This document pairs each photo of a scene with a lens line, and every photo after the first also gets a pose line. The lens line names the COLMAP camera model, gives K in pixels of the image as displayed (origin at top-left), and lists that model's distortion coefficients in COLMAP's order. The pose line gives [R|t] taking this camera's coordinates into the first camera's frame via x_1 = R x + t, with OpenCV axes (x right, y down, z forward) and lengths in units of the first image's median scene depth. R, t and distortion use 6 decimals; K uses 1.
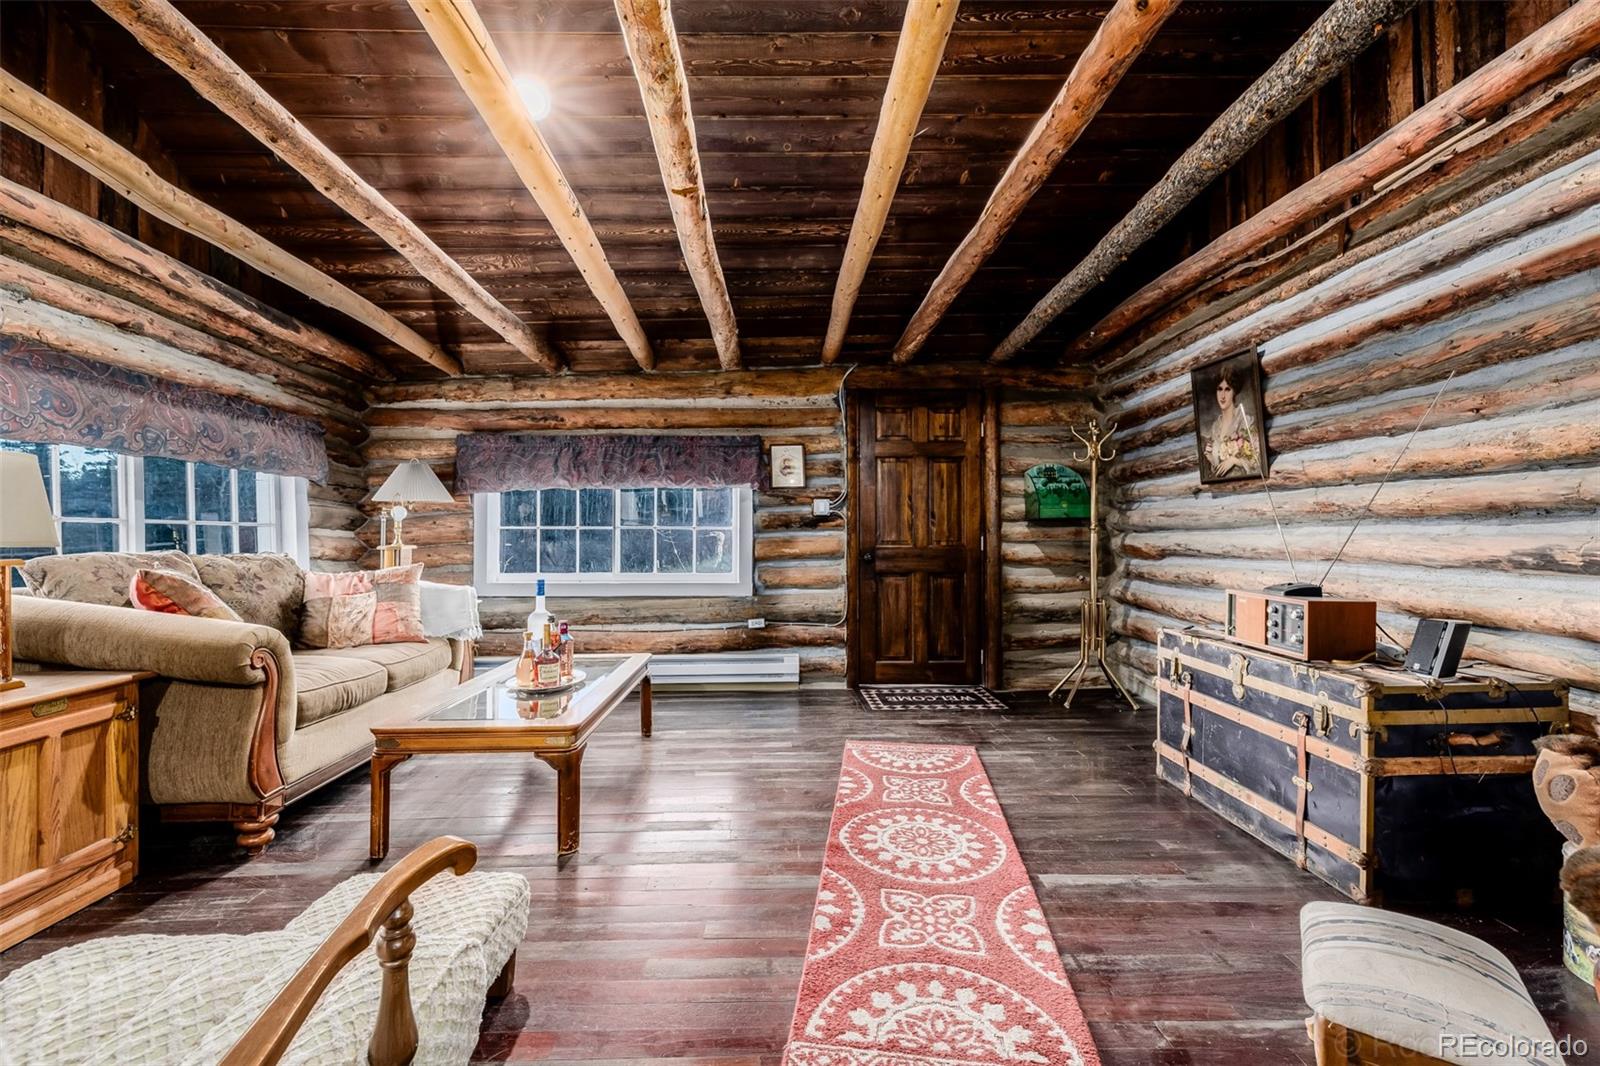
lens RADIAL K [[683.0, 0, 817.6], [0, 683.0, 532.8], [0, 0, 1]] dist [0.003822, -0.000654]
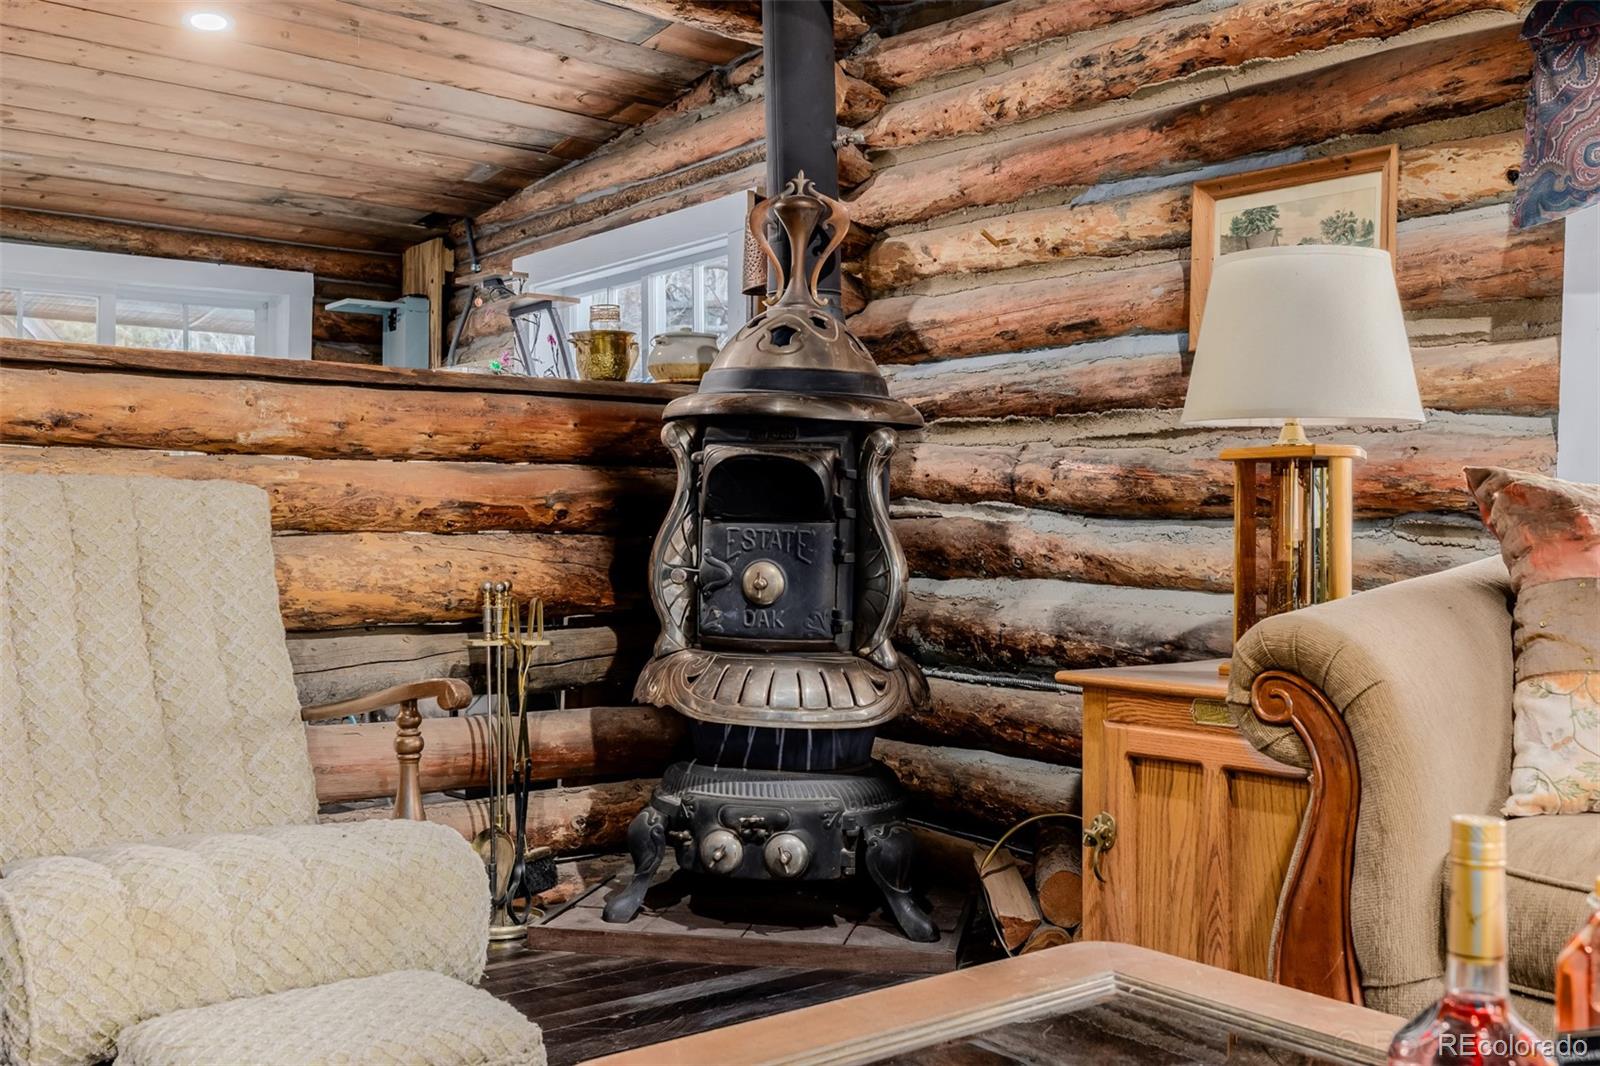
lens RADIAL K [[1573.2, 0, 838.0], [0, 1573.2, 503.6], [0, 0, 1]] dist [0.006400, 0.000000]
pose [[-0.799561, -0.009174, -0.600514, -0.072971], [-0.000269, 0.999889, -0.014918, 0.058670], [0.600584, -0.011766, -0.799475, 0.990390]]
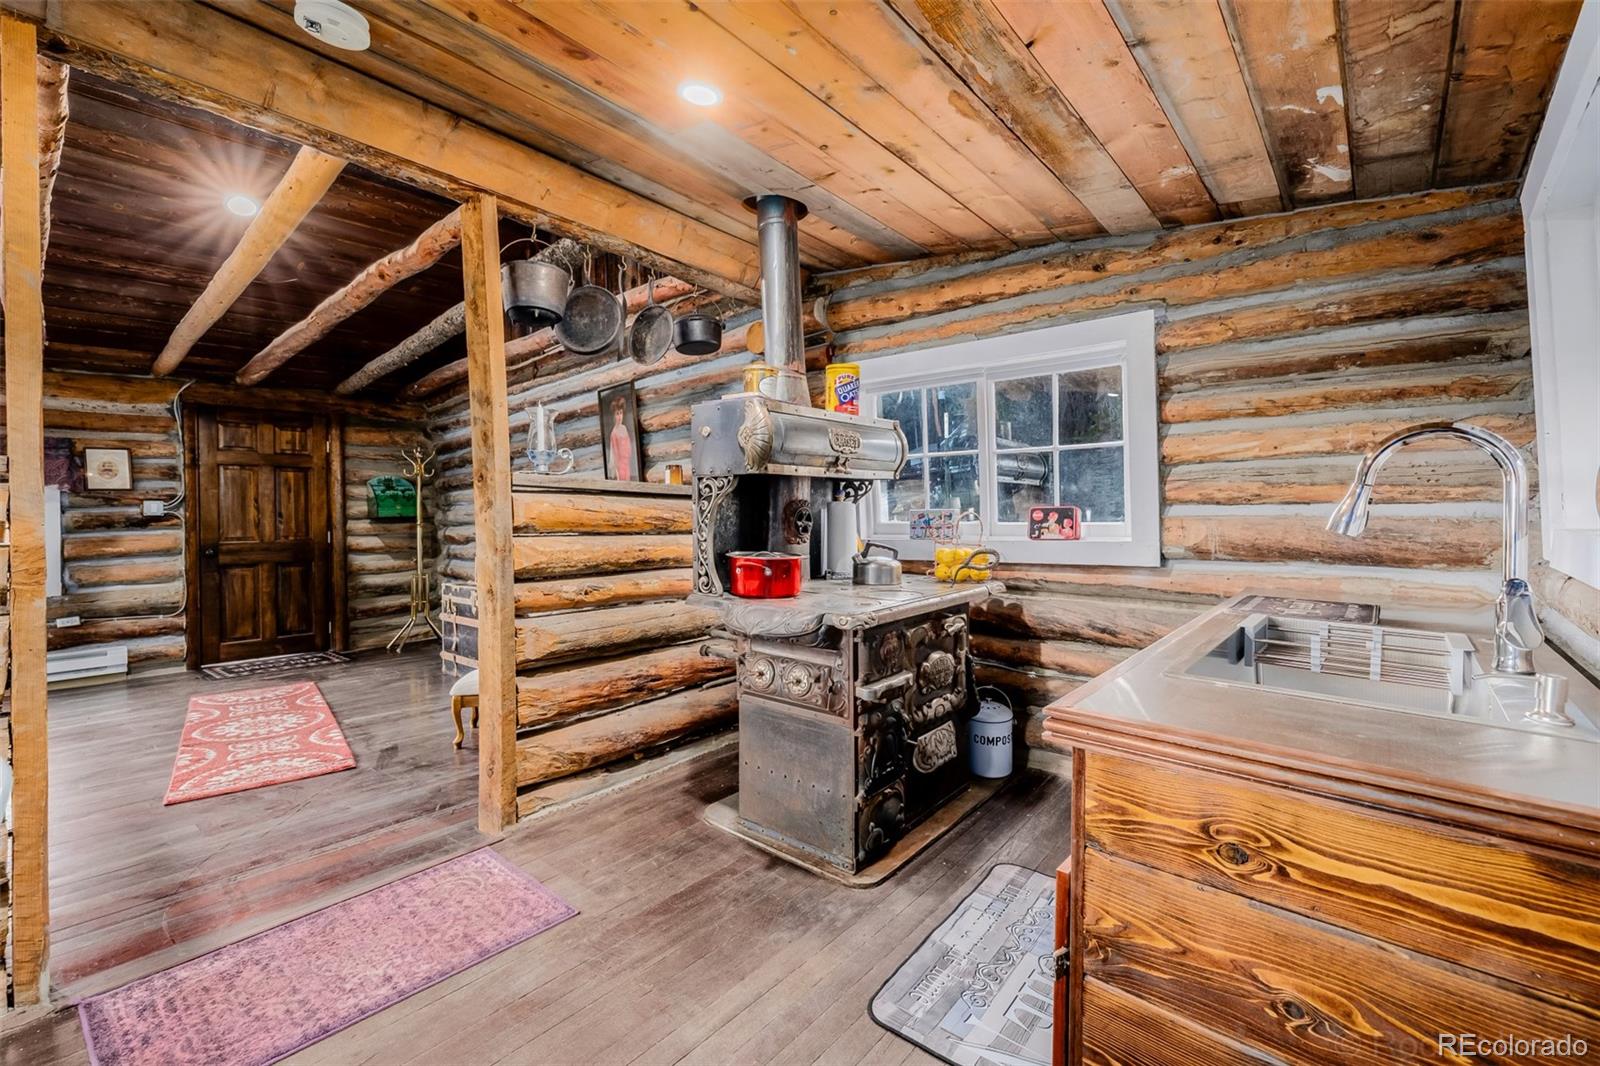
lens RADIAL K [[683.0, 0, 779.7], [0, 683.0, 516.9], [0, 0, 1]] dist [0.003822, -0.000654]
pose [[0.709471, -0.007097, 0.704699, -0.076208], [0.019696, 0.999758, -0.009761, 0.008607], [-0.704459, 0.020805, 0.709440, -0.649090]]
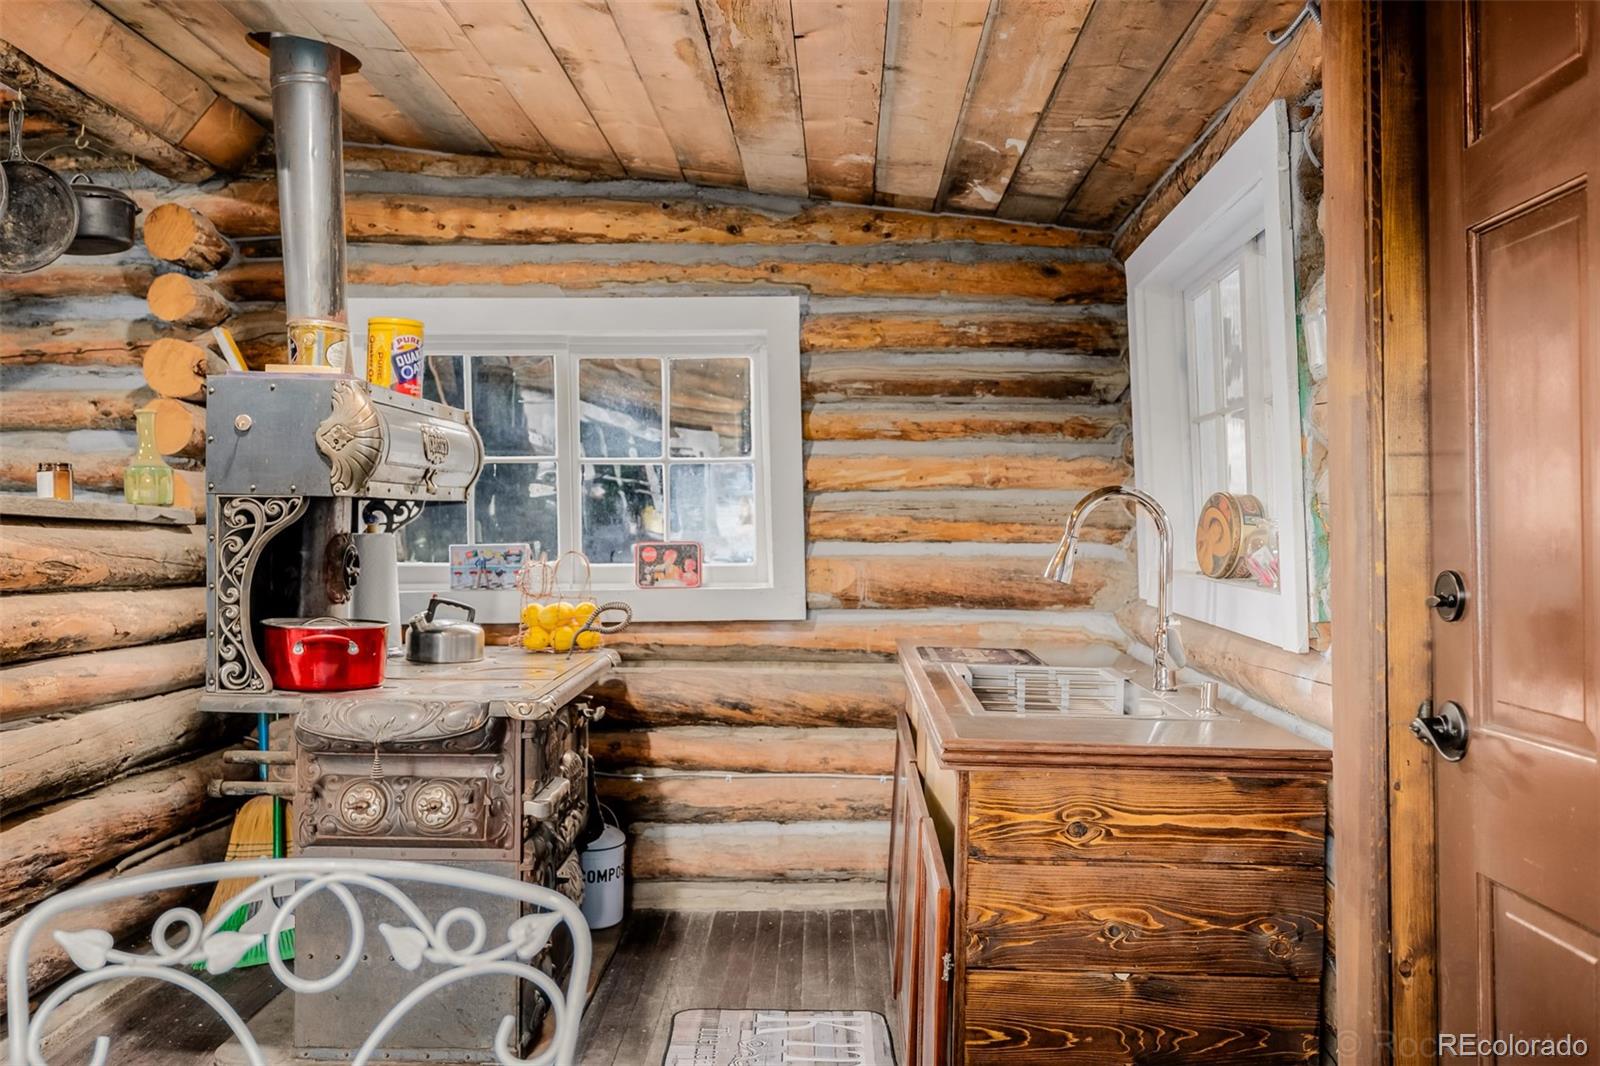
lens RADIAL K [[1368.6, 0, 760.4], [0, 1368.6, 533.4], [0, 0, 1]] dist [-0.000104, 0.012220]
pose [[0.122516, -0.004318, 0.992457, -0.404799], [0.020092, 0.999796, 0.001870, -0.011302], [-0.992263, 0.019712, 0.122578, -0.535372]]
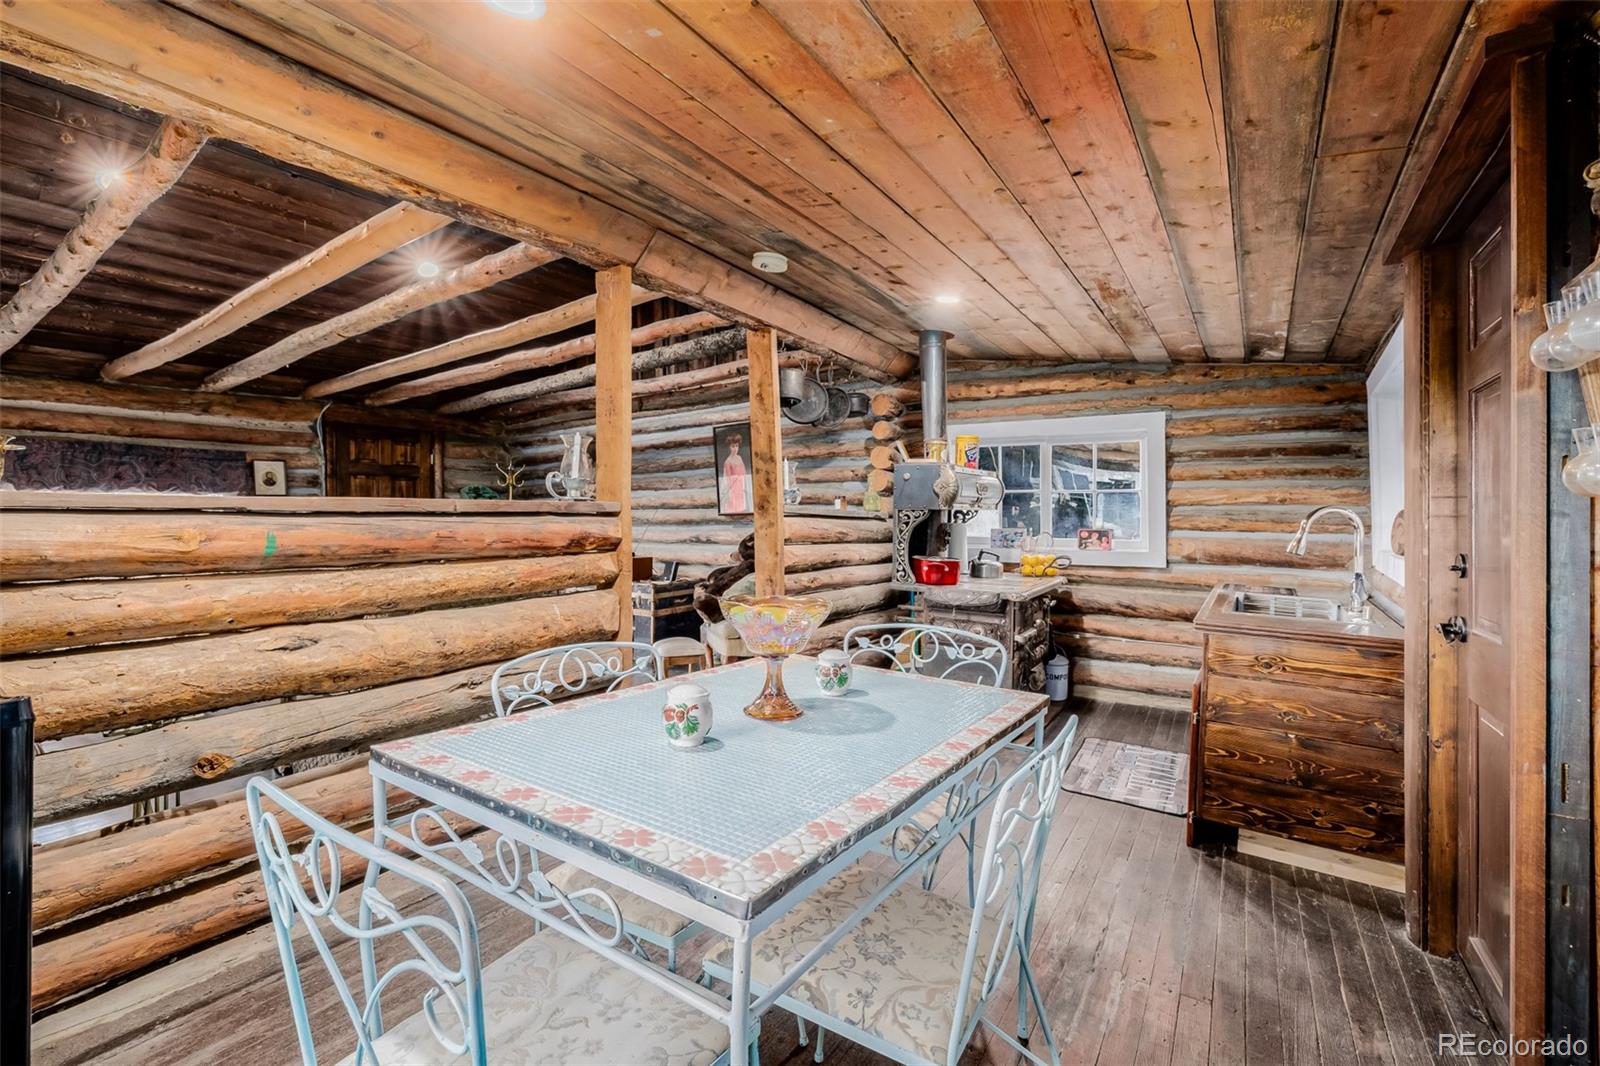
lens RADIAL K [[683.0, 0, 764.2], [0, 683.0, 524.2], [0, 0, 1]] dist [0.003822, -0.000654]
pose [[0.635694, -0.005541, 0.771922, -0.599709], [0.005967, 0.999980, 0.002264, -0.017963], [-0.771918, 0.003167, 0.635714, -0.637710]]
